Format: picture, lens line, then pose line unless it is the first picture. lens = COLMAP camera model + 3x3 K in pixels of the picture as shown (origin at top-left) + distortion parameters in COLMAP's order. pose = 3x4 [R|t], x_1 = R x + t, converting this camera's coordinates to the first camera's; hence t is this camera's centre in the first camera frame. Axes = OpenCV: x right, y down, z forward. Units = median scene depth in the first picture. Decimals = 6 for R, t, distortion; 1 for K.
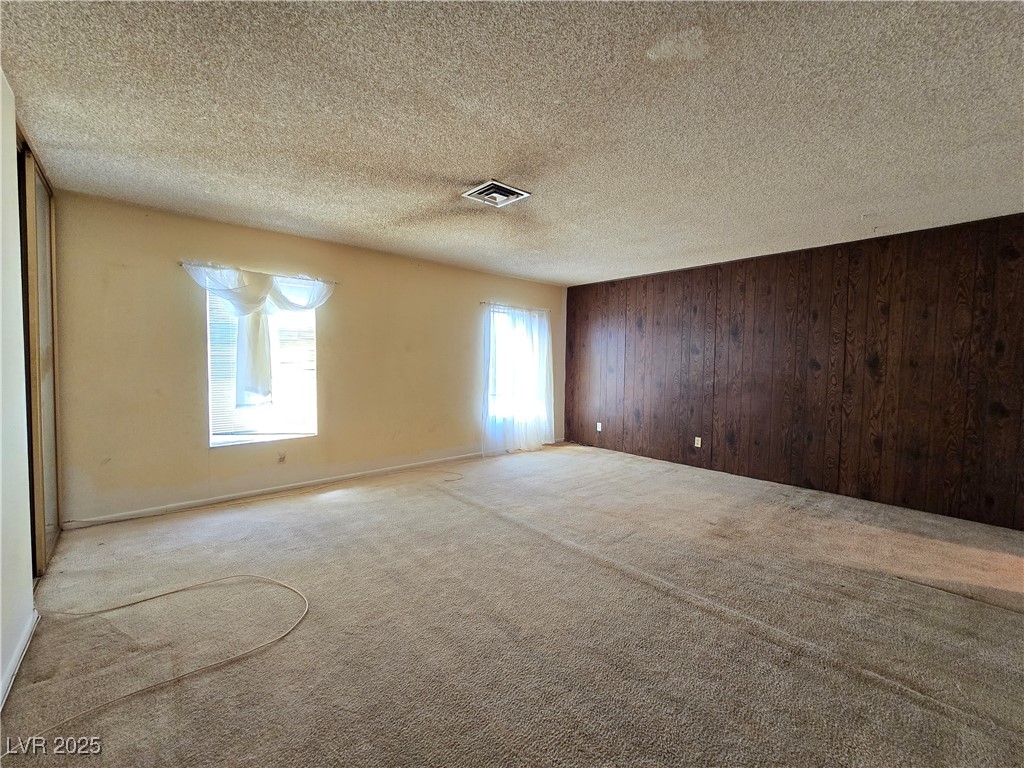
lens RADIAL K [[426.4, 0, 517.3], [0, 426.4, 382.2], [0, 0, 1]] dist [0.002376, 0.001999]
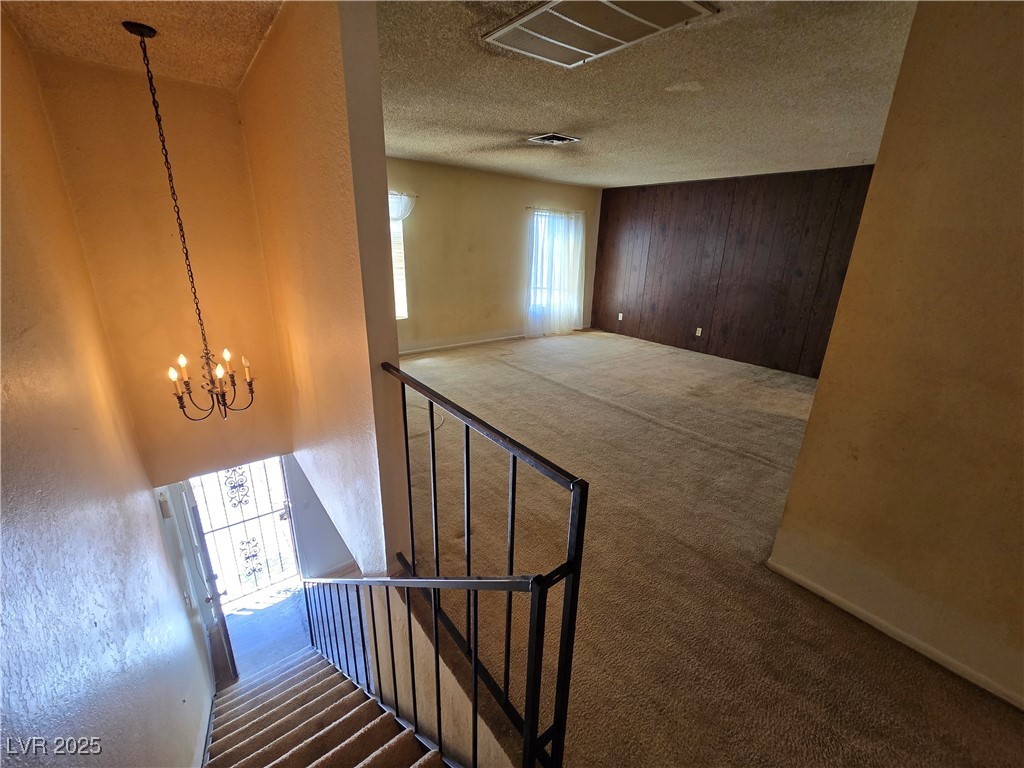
lens RADIAL K [[426.4, 0, 517.9], [0, 426.4, 380.7], [0, 0, 1]] dist [0.002376, 0.001999]
pose [[0.998286, 0.035408, -0.046595, -0.057857], [-0.021912, 0.964432, 0.263420, -0.053936], [0.054265, -0.261948, 0.963555, -0.370165]]
